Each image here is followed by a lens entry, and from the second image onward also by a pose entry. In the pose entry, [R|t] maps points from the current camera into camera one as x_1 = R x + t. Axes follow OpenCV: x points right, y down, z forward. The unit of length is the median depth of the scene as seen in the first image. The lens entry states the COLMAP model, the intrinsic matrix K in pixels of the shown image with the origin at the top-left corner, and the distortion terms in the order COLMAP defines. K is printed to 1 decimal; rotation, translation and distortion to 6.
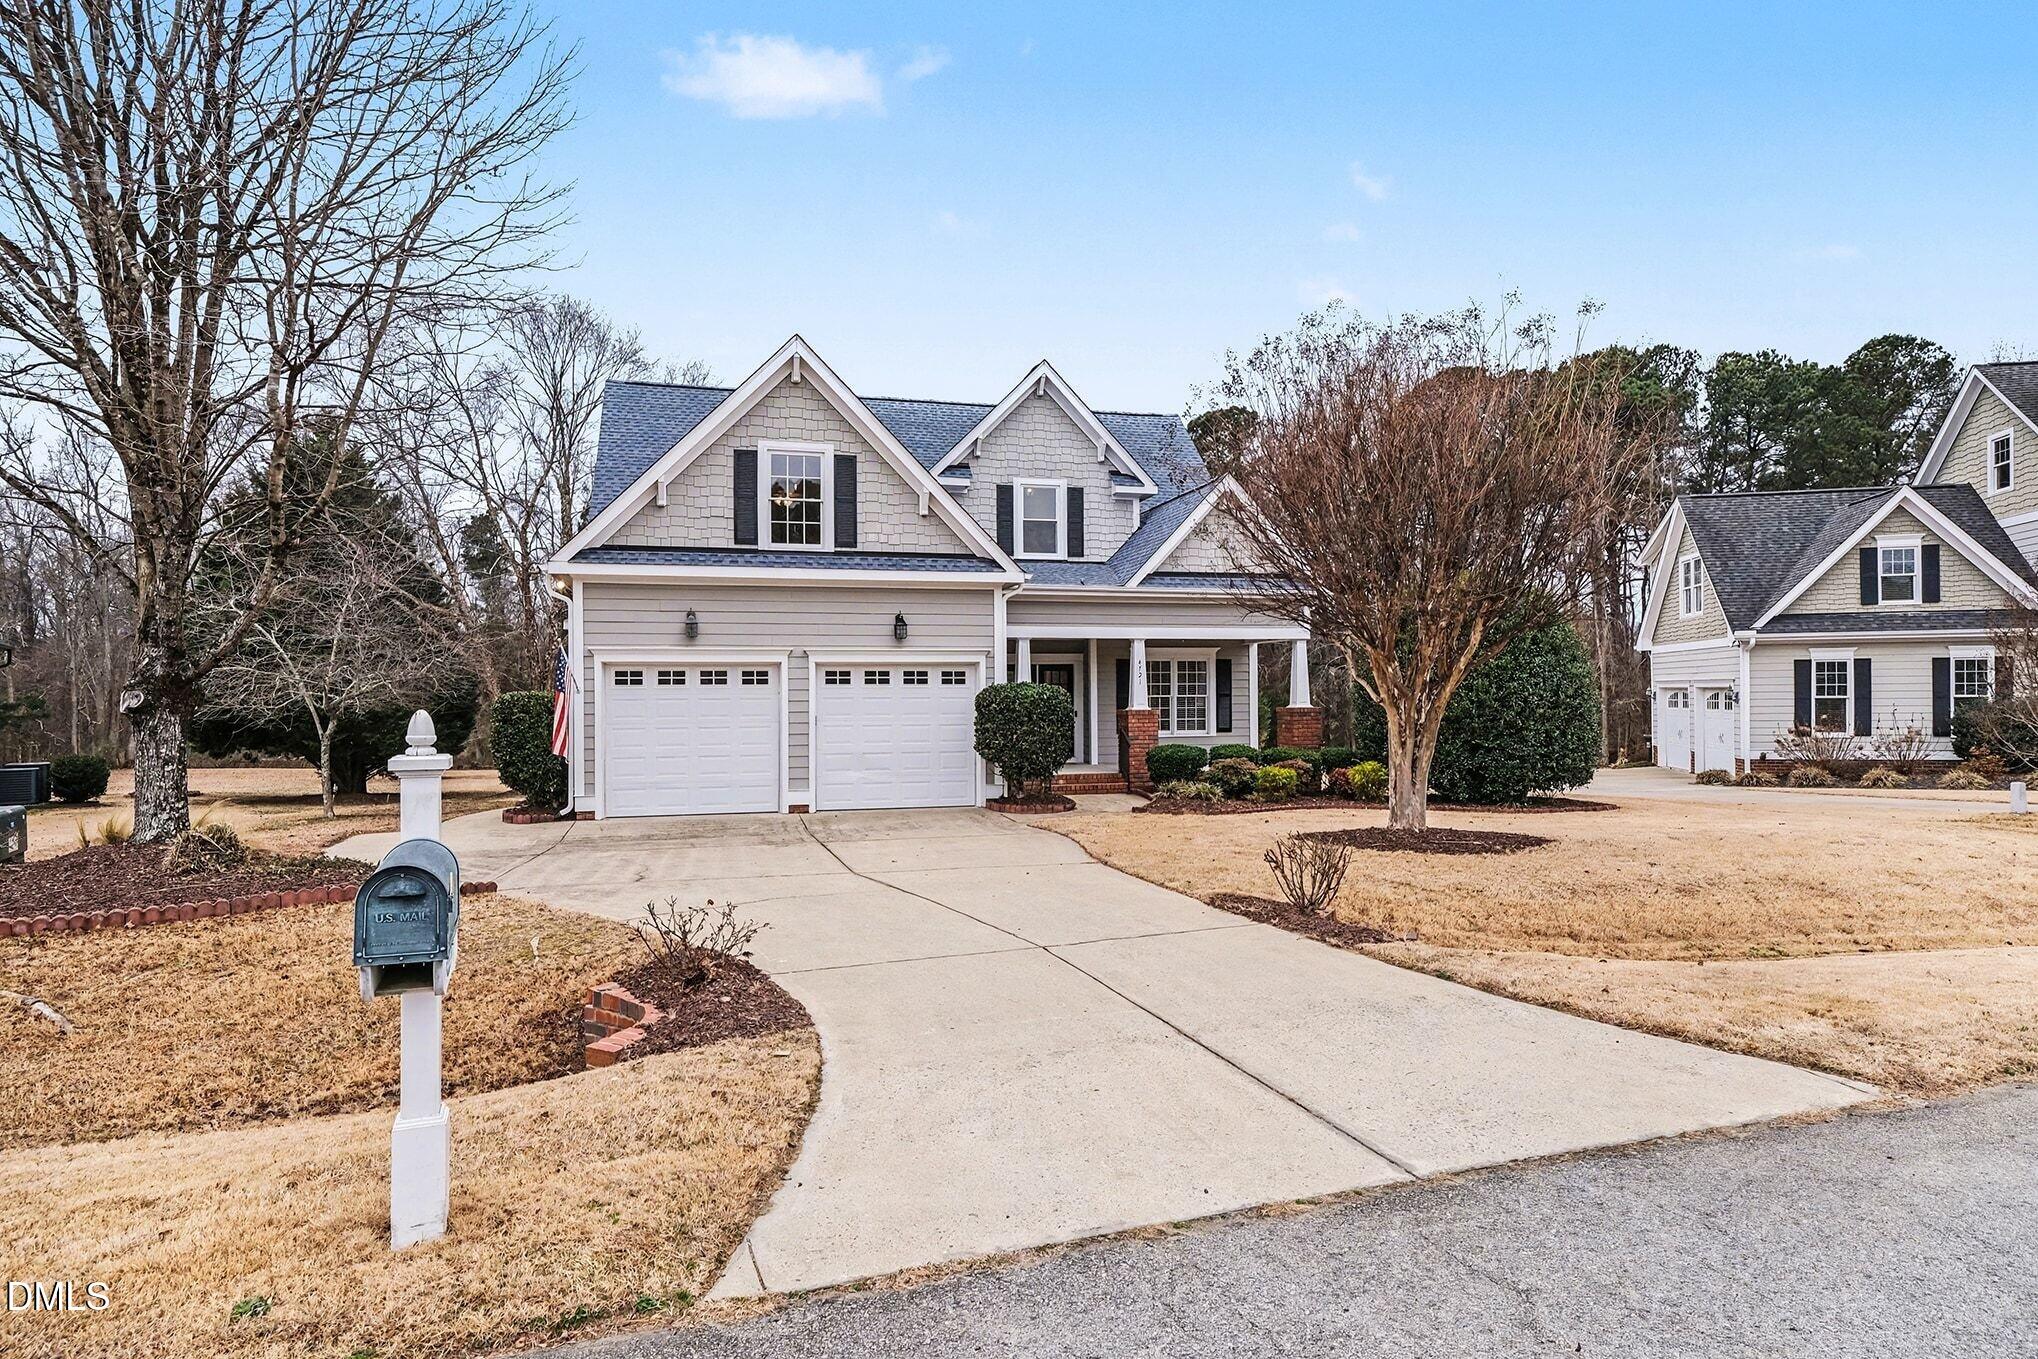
lens RADIAL K [[734.8, 0, 1019.0], [0, 734.8, 679.5], [0, 0, 1]] dist [0.000217, 0.000044]
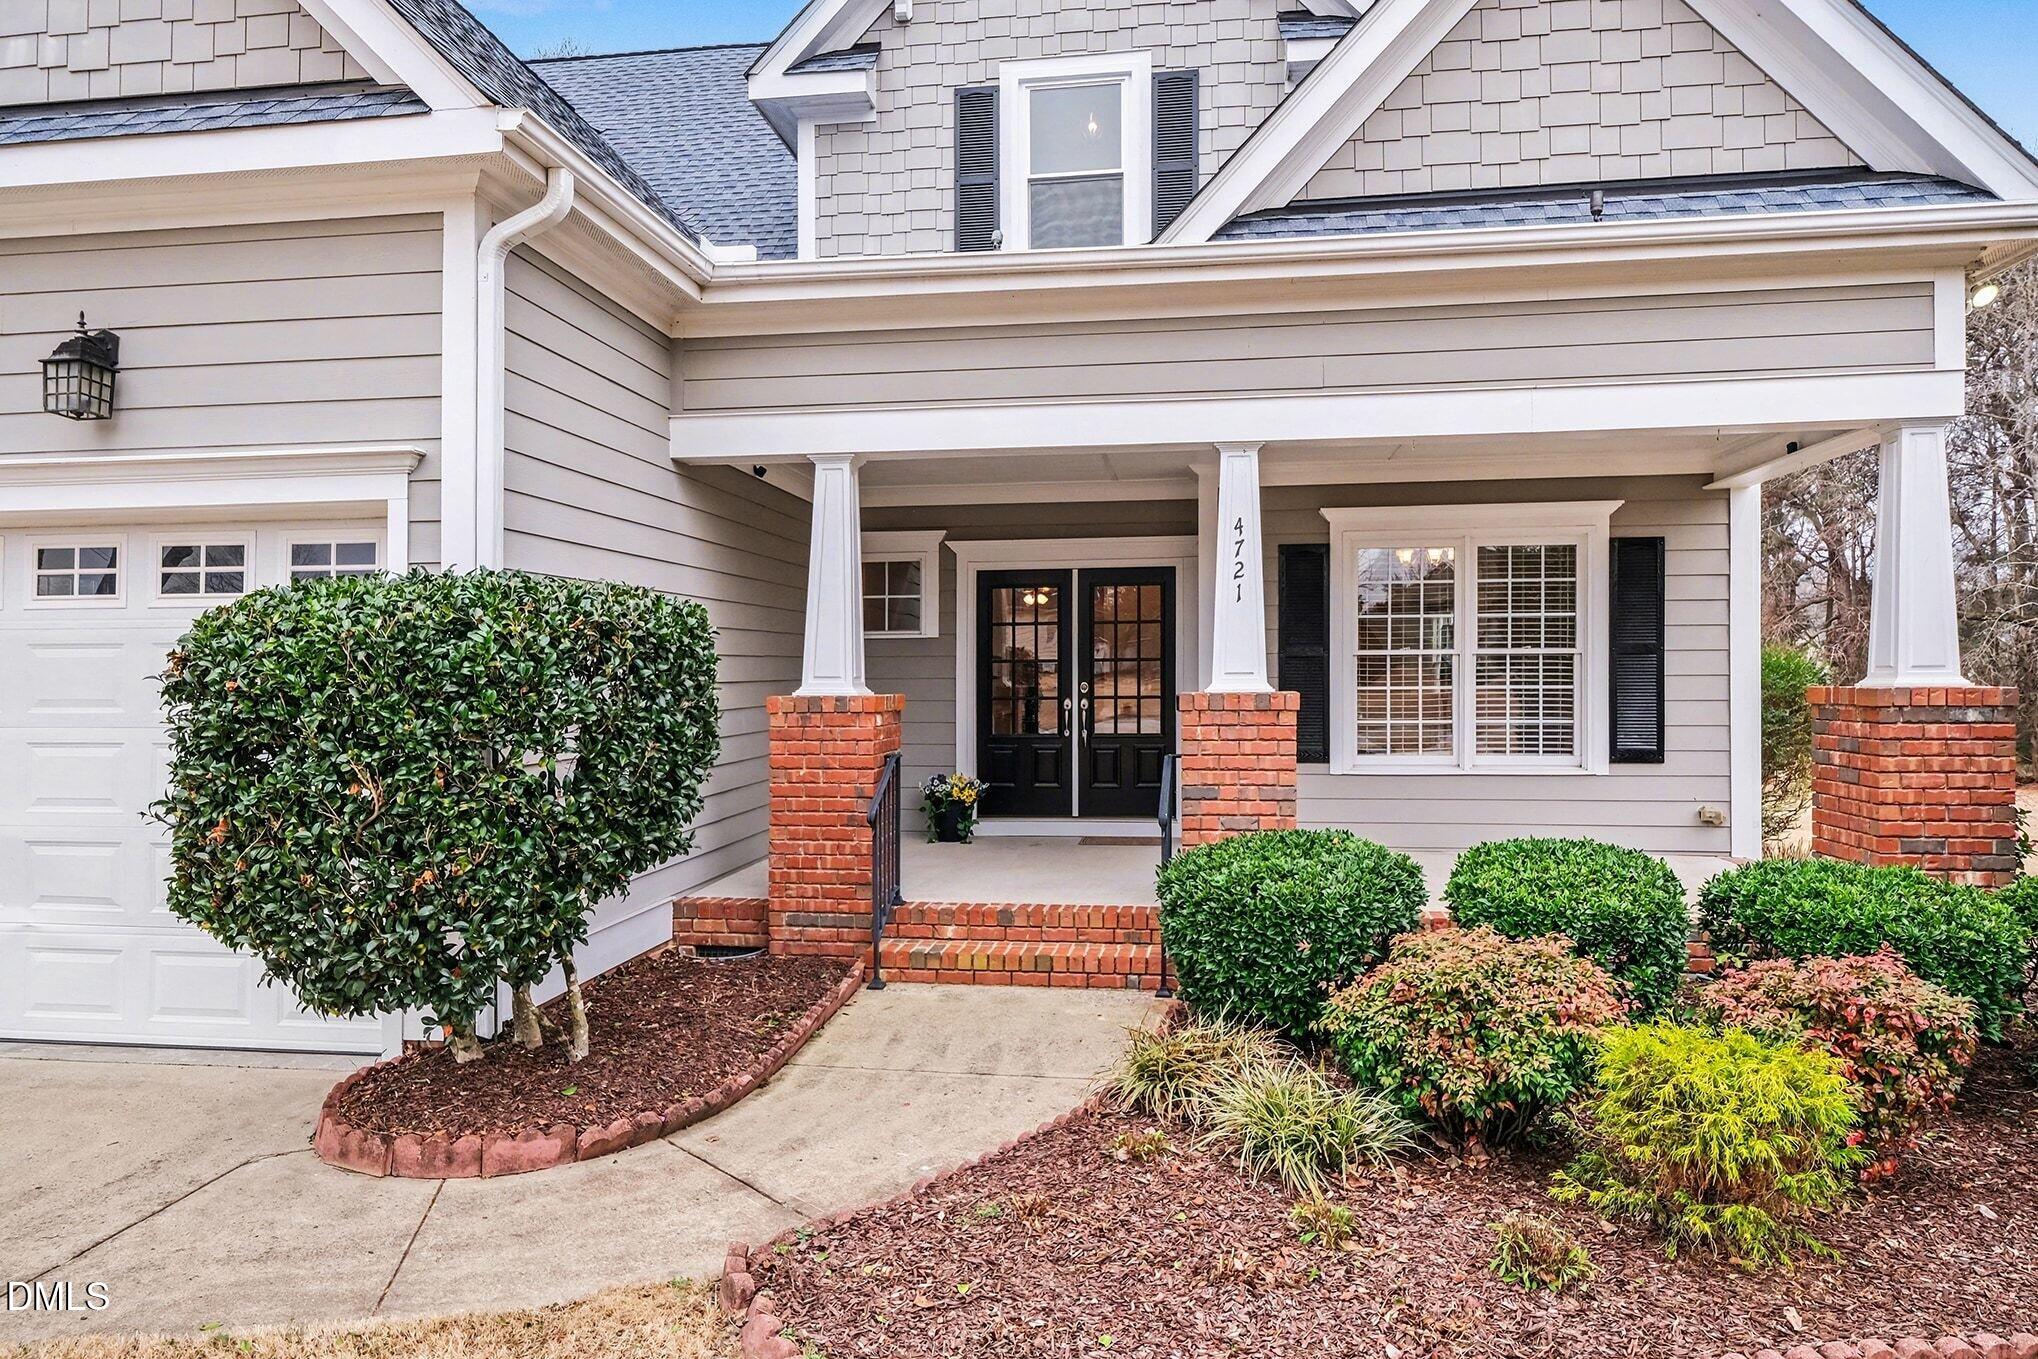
lens RADIAL K [[1111.7, 0, 1019.0], [0, 1111.7, 679.5], [0, 0, 1]] dist [0.002240, 0.001145]
pose [[0.948054, 0.003806, -0.318086, 0.182086], [0.006772, 0.999460, 0.032141, 0.017686], [0.318037, -0.032625, 0.947517, 0.461485]]
